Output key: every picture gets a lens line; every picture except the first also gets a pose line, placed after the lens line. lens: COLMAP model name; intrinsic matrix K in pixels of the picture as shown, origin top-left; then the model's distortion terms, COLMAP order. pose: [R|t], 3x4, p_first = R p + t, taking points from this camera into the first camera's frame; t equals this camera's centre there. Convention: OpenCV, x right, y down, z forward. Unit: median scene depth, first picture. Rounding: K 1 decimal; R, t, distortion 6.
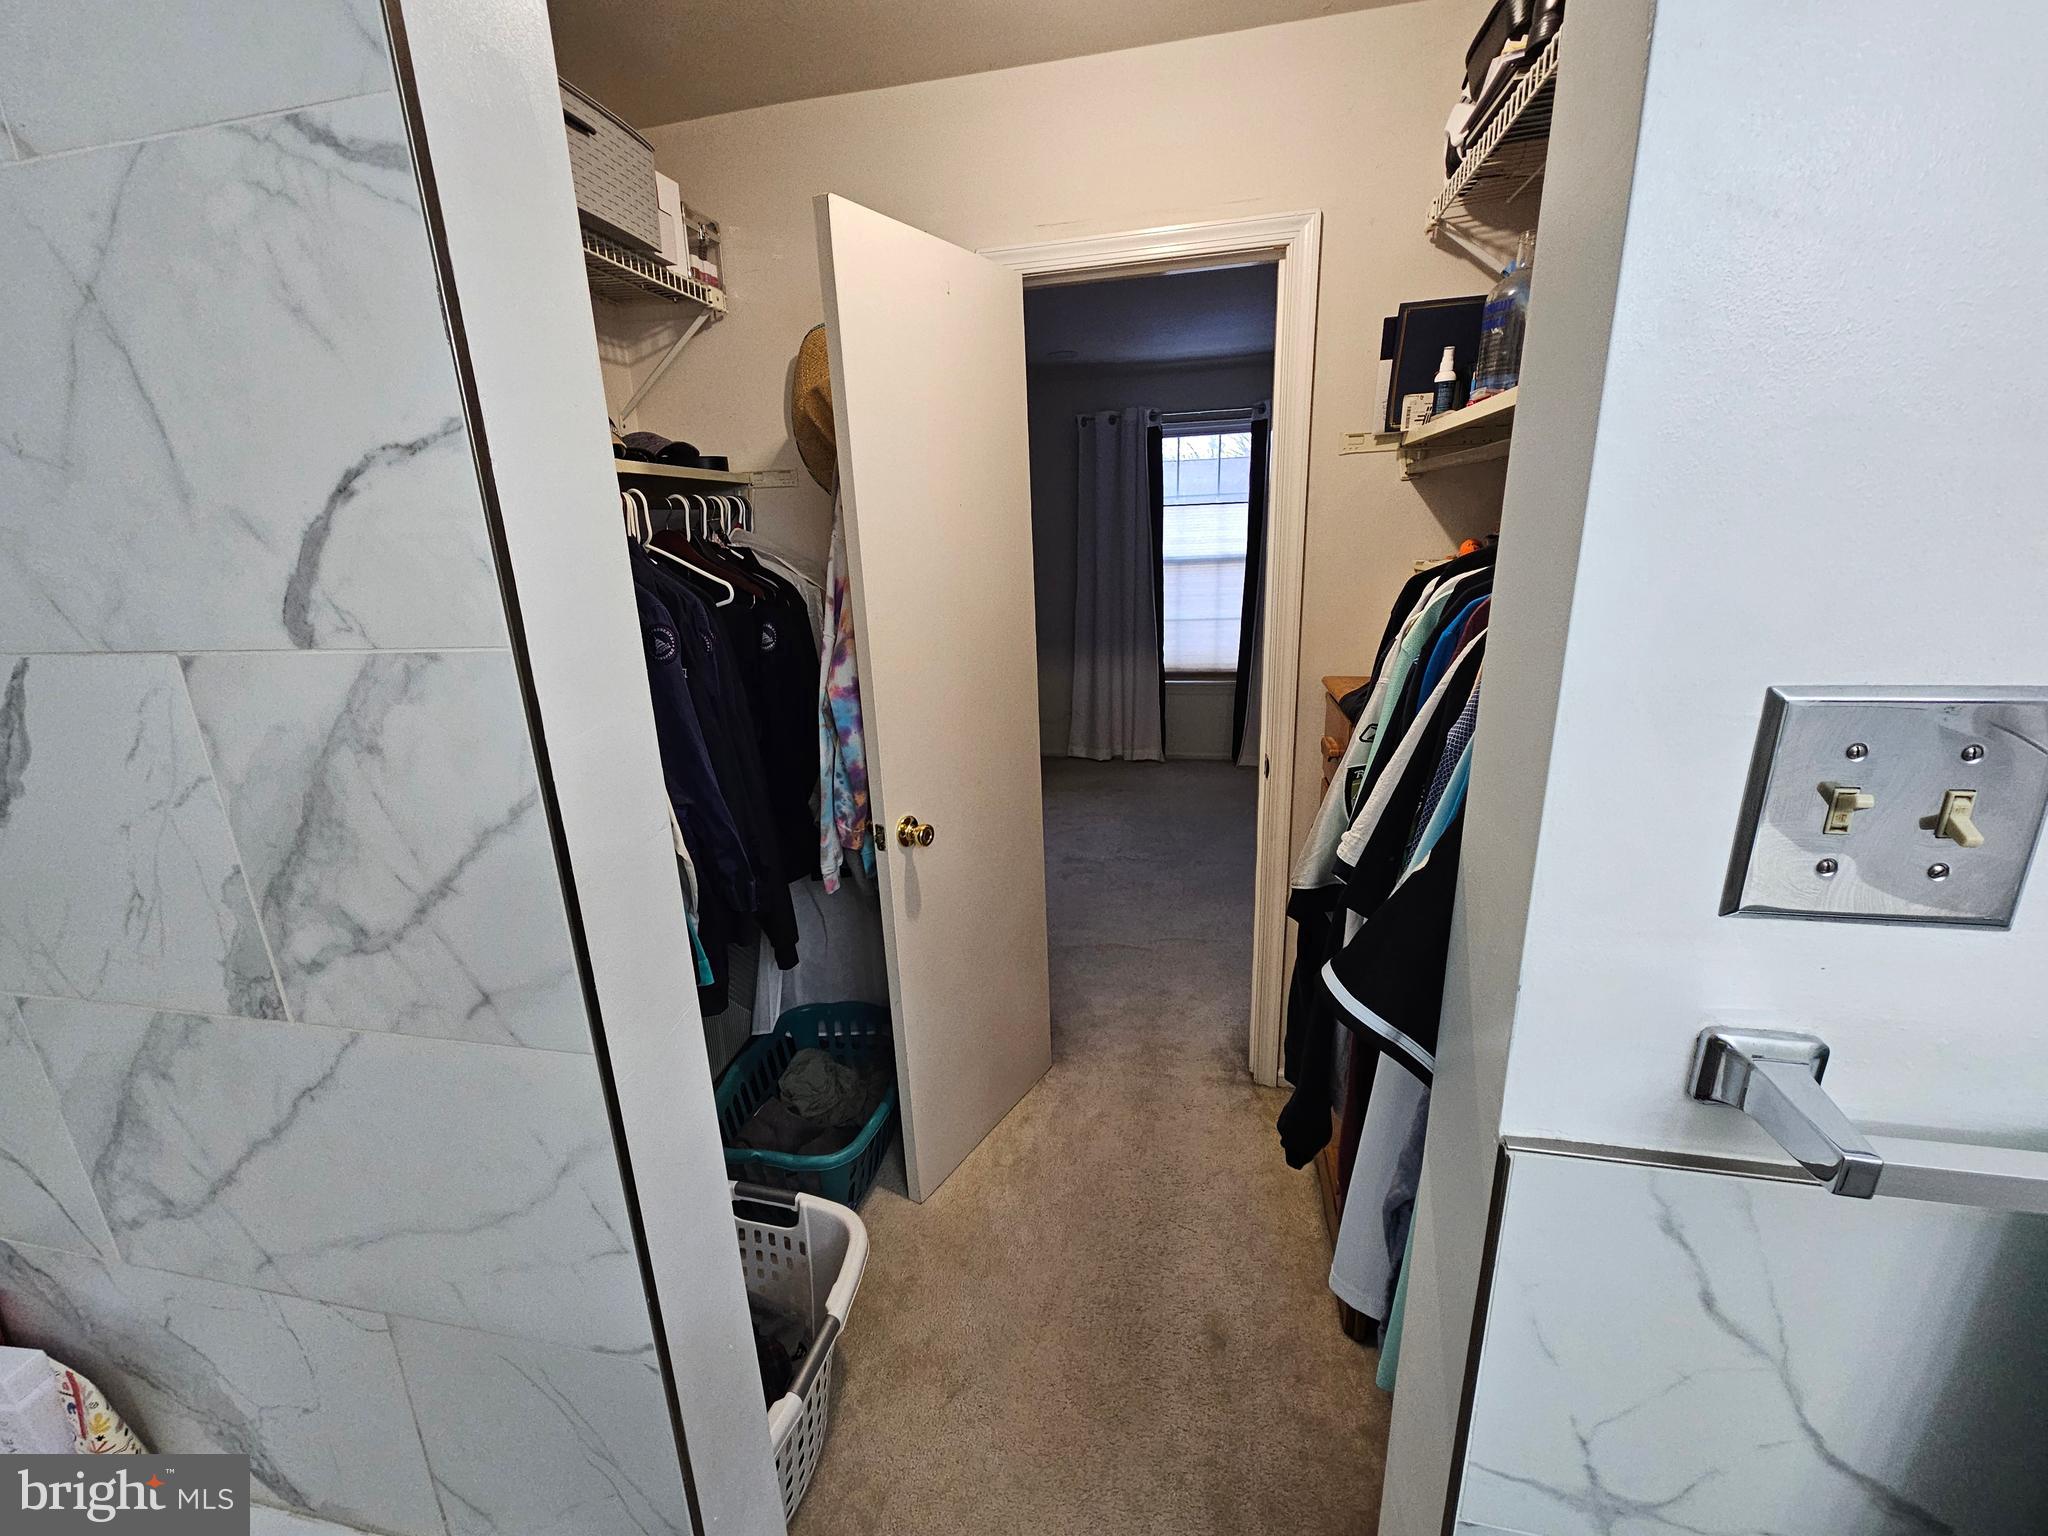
lens RADIAL K [[836.2, 0, 1009.4], [0, 836.2, 766.0], [0, 0, 1]] dist [0.000128, 0.000622]
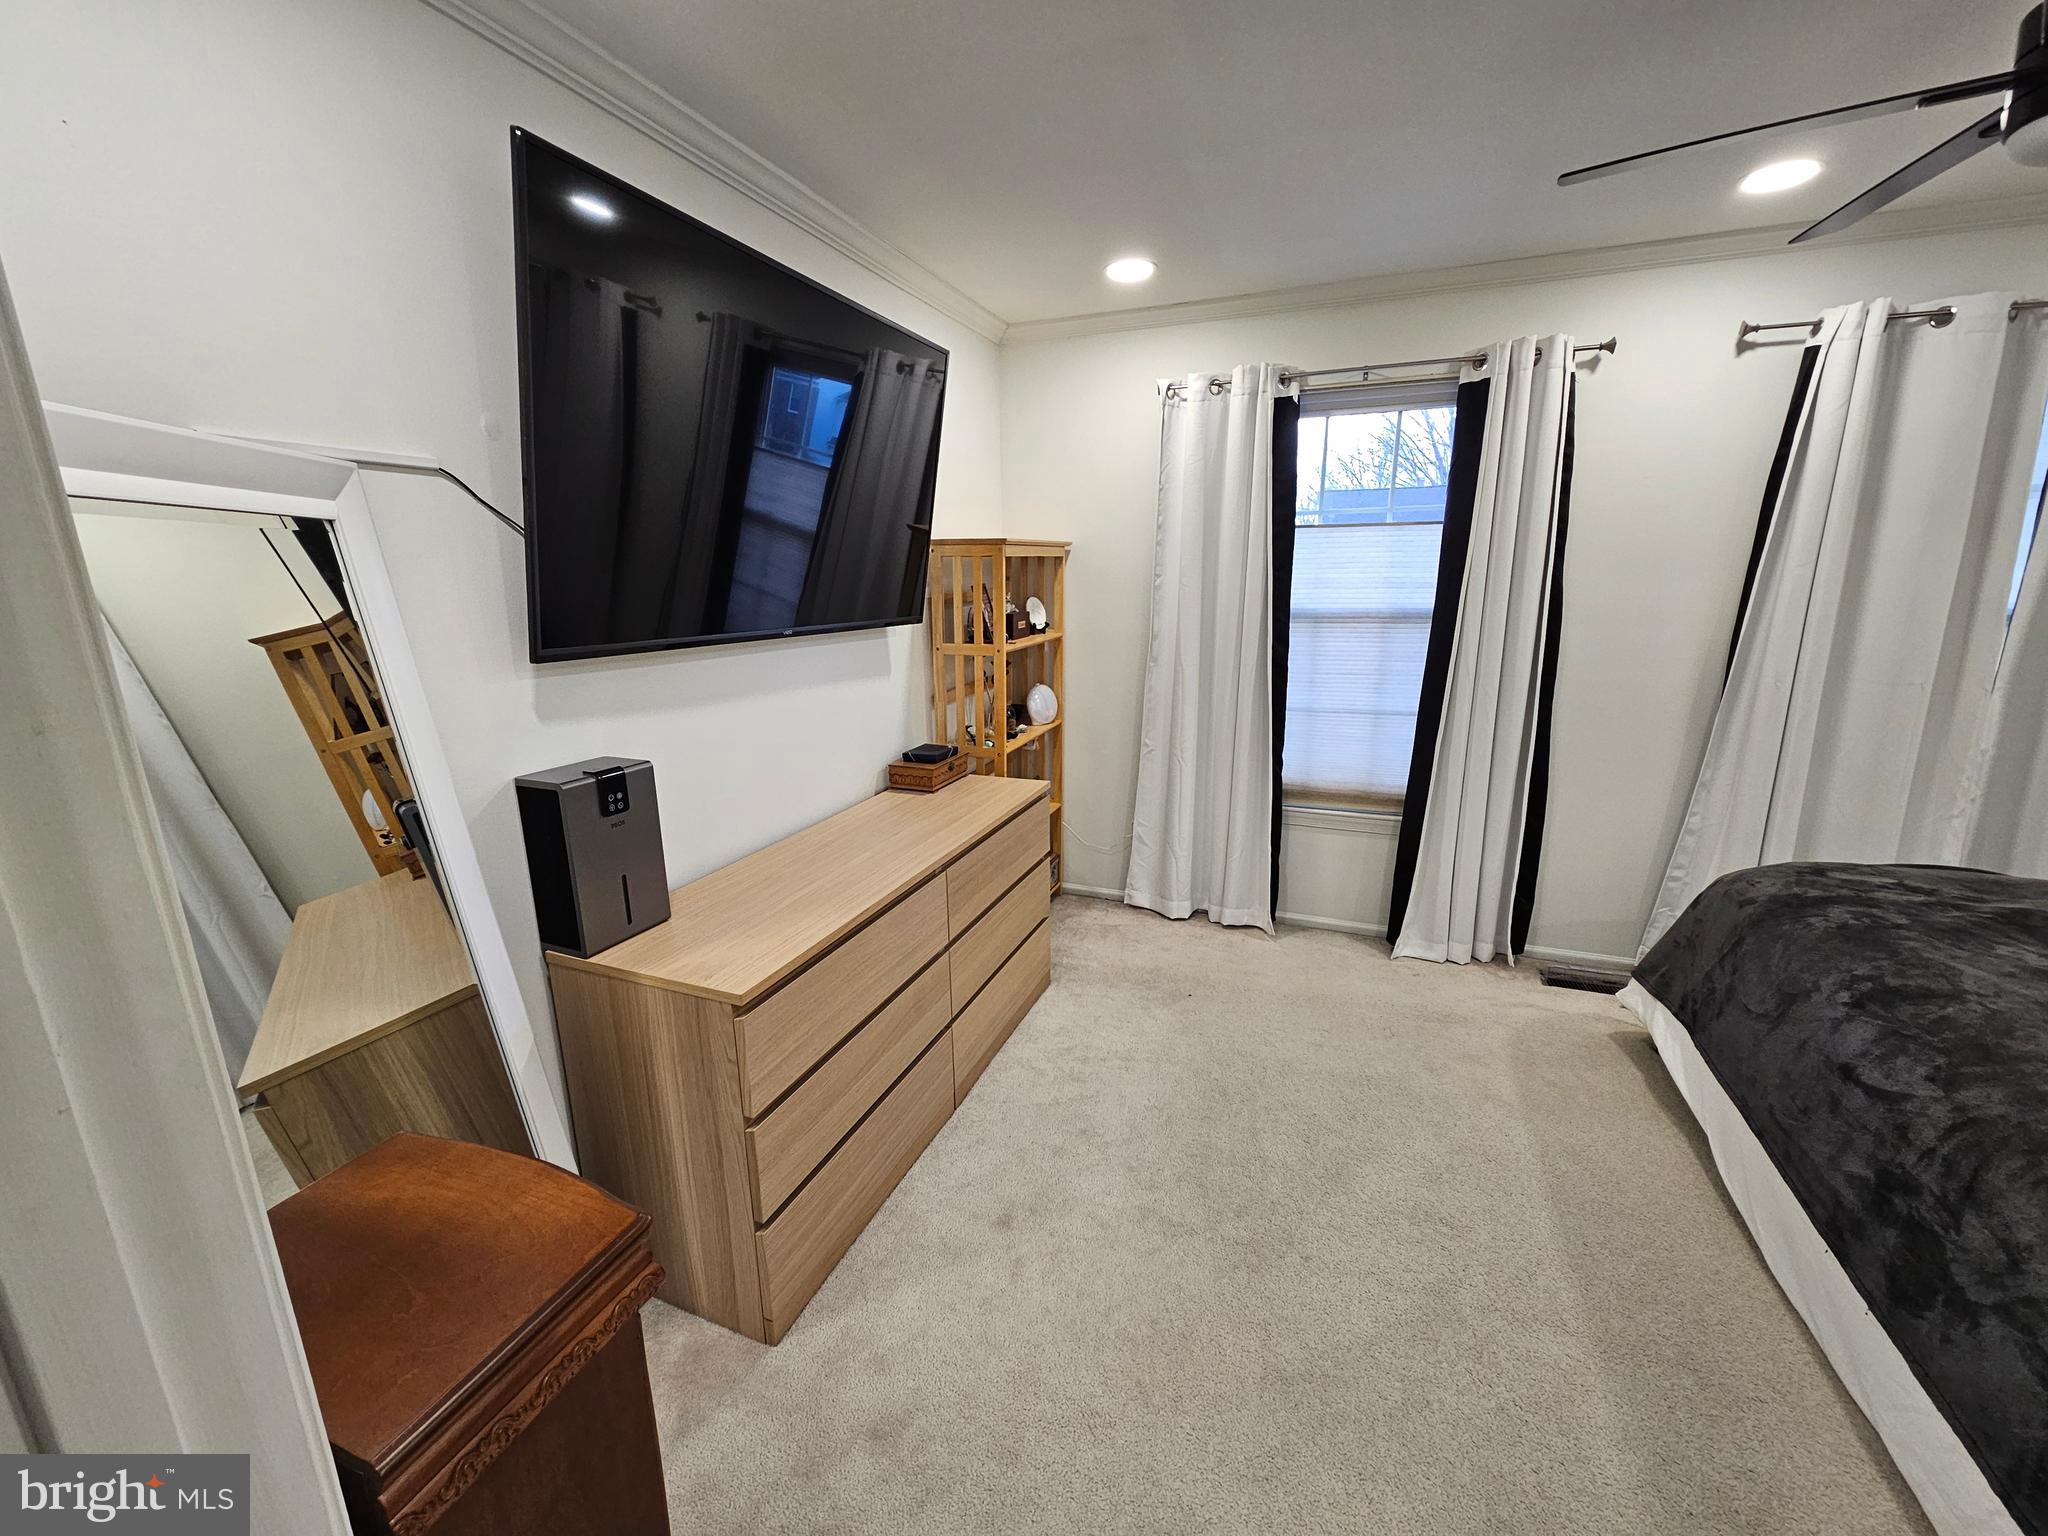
lens RADIAL K [[836.2, 0, 1004.7], [0, 836.2, 773.7], [0, 0, 1]] dist [0.000128, 0.000622]
pose [[0.987112, 0.059293, -0.148644, 0.075277], [-0.064613, 0.997422, -0.031214, -0.096134], [0.146410, 0.040416, 0.988398, 0.365138]]
